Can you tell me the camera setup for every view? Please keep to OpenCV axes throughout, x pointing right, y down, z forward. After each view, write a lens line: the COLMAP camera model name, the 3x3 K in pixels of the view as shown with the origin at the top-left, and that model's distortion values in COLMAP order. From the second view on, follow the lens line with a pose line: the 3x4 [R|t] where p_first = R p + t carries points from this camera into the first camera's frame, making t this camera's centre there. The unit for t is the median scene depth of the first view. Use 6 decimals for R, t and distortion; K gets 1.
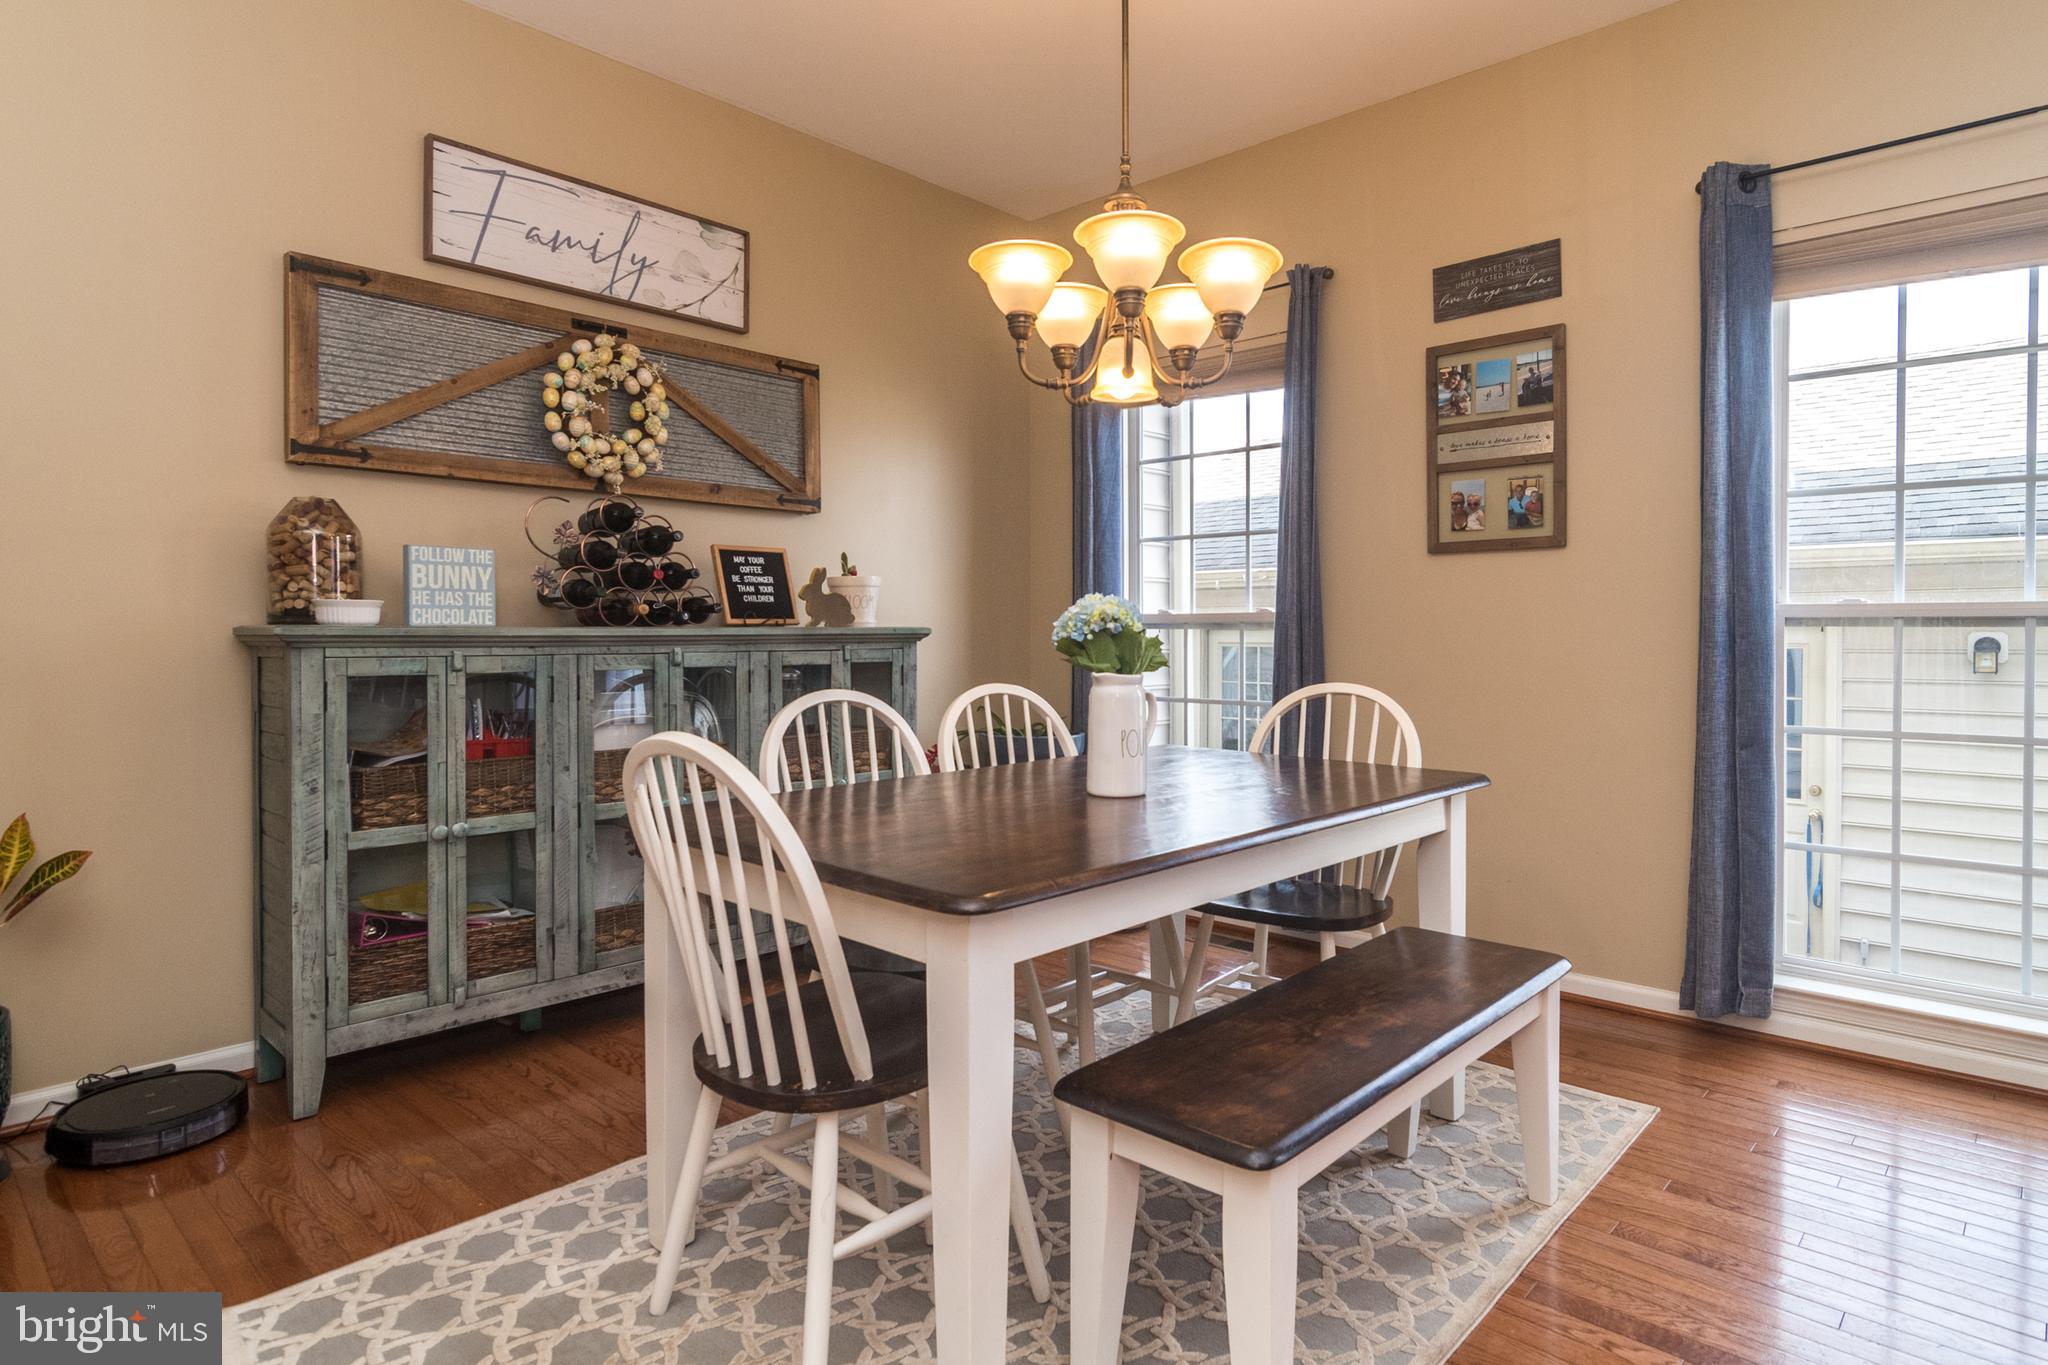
lens RADIAL K [[1117.1, 0, 1028.3], [0, 1117.1, 624.5], [0, 0, 1]] dist [0.002228, -0.000859]
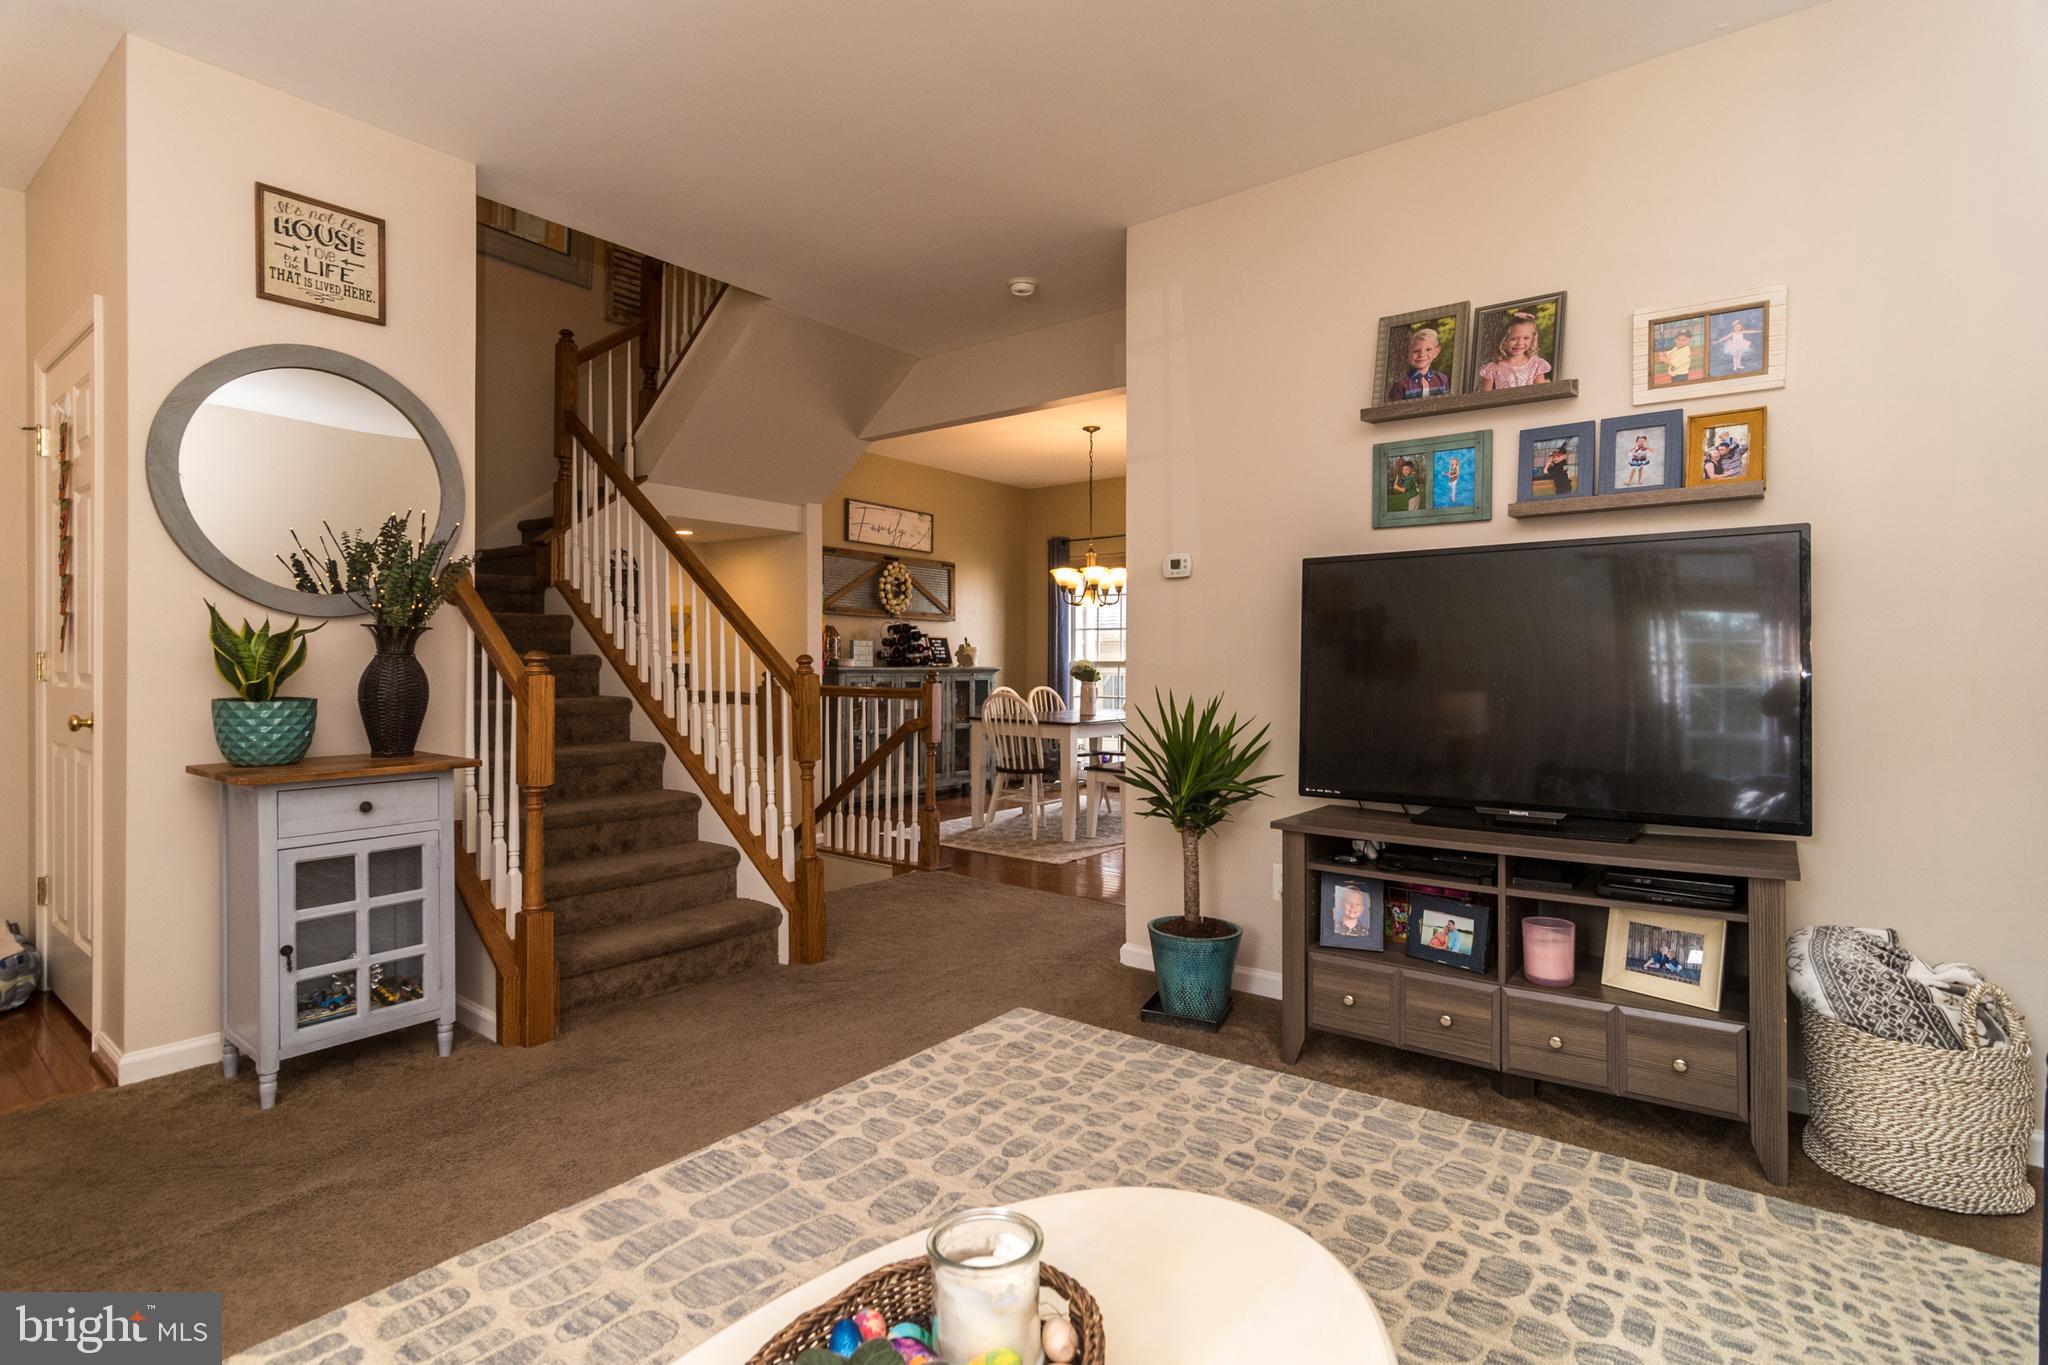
lens RADIAL K [[994.1, 0, 1024.0], [0, 994.1, 682.5], [0, 0, 1]] dist [0.000129, -0.000216]
pose [[0.994416, 0.001956, 0.105518, -0.321796], [-0.004905, 0.999604, 0.027697, -0.029115], [-0.105422, -0.028060, 0.994032, -1.510239]]
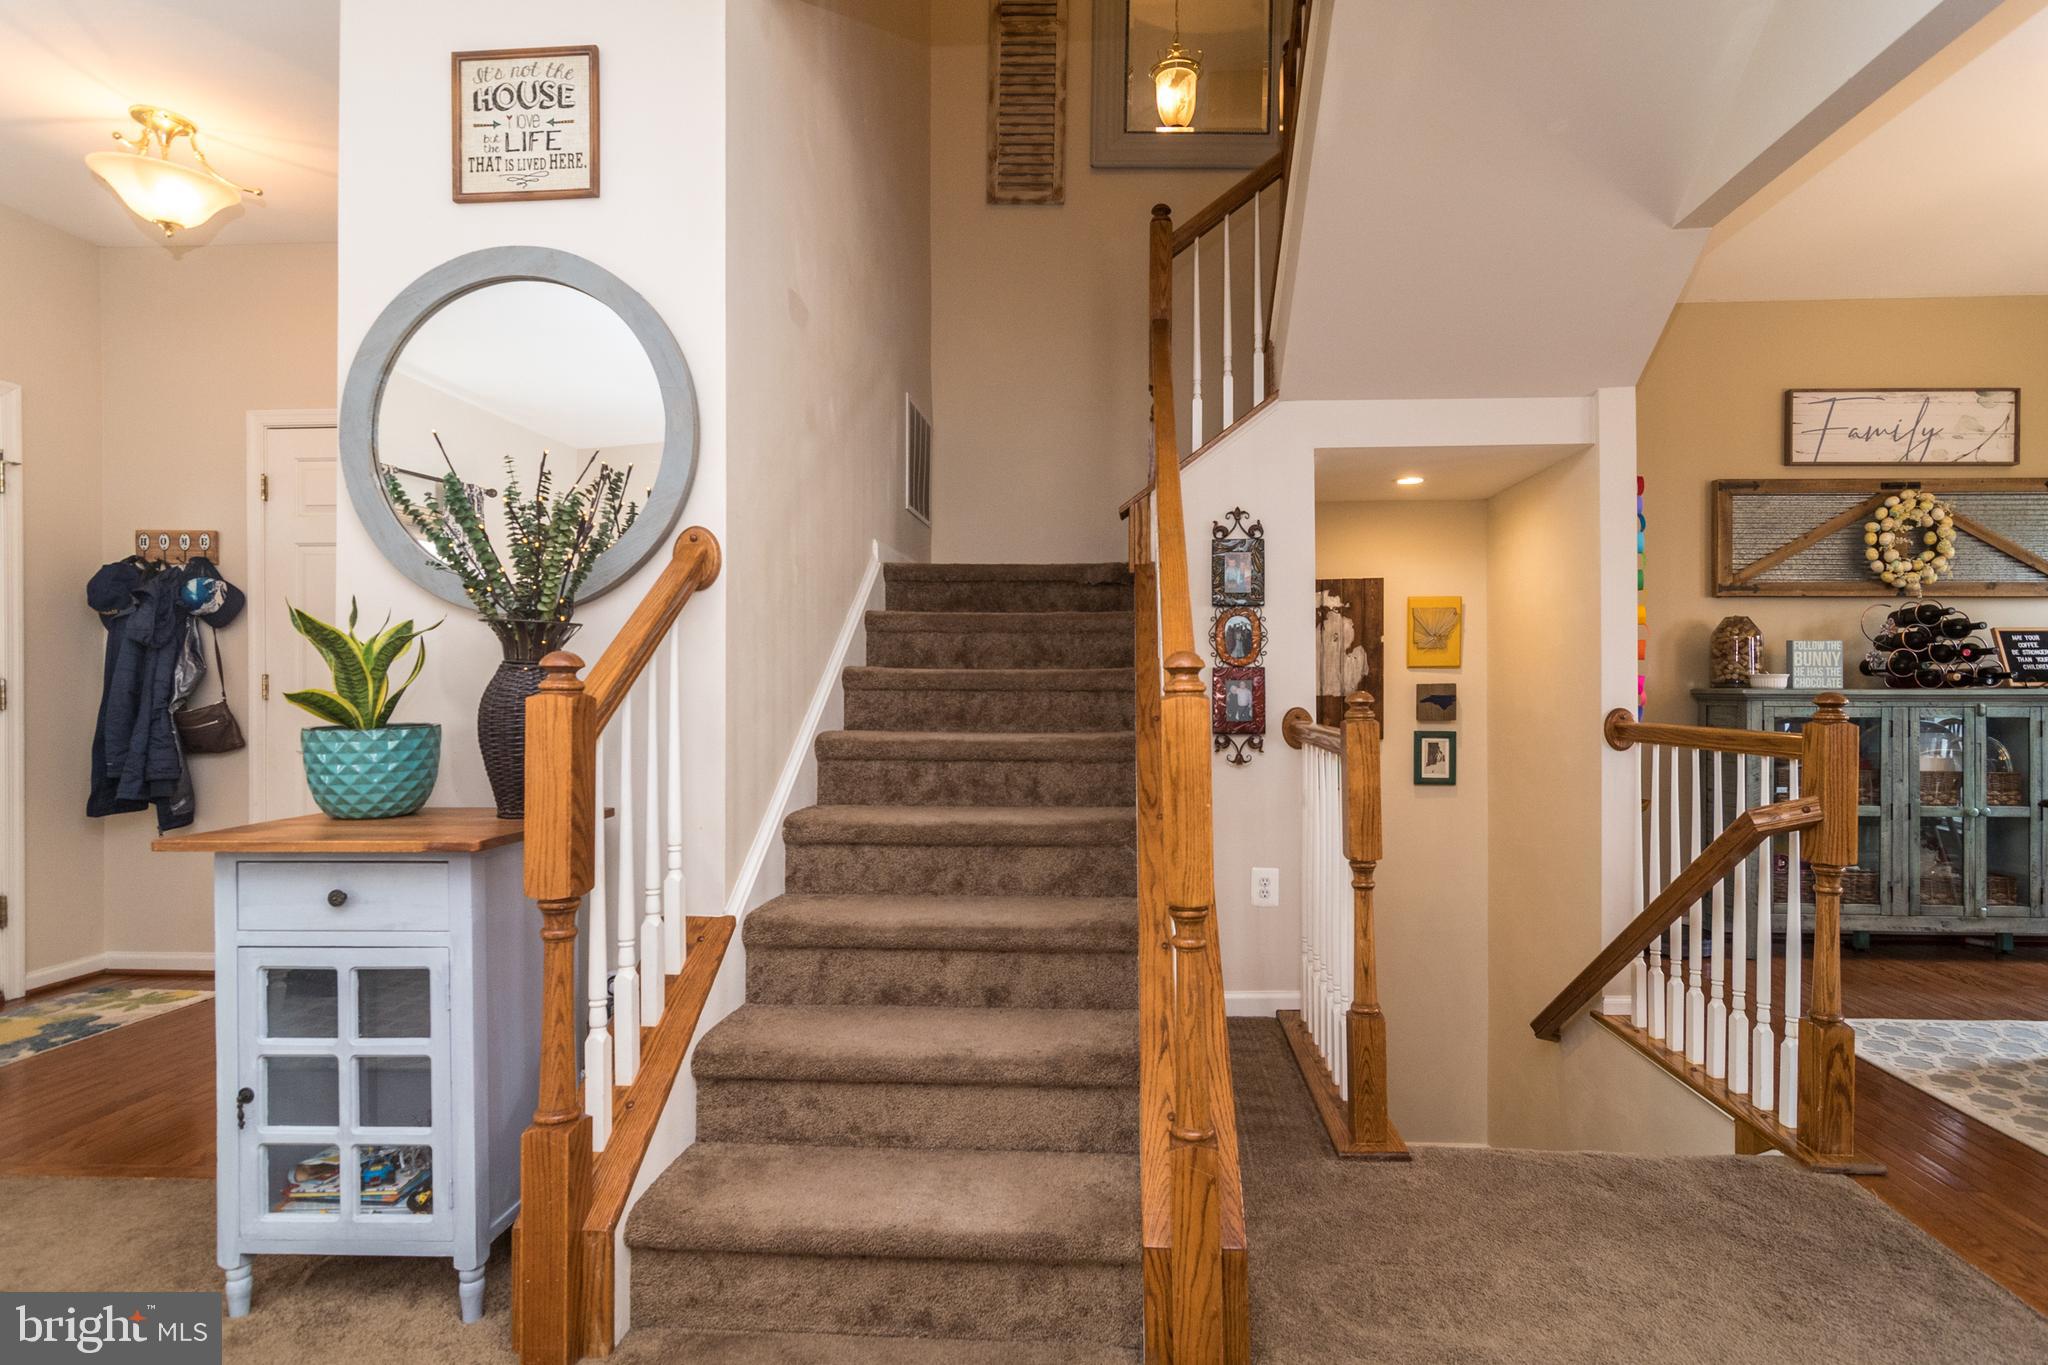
lens RADIAL K [[994.7, 0, 1087.1], [0, 994.7, 679.3], [0, 0, 1]] dist [-0.000638, 0.000105]
pose [[0.661484, -0.002753, -0.749954, -0.112993], [0.004616, 0.999989, 0.000401, -0.015619], [0.749945, -0.003727, 0.661490, -0.681968]]
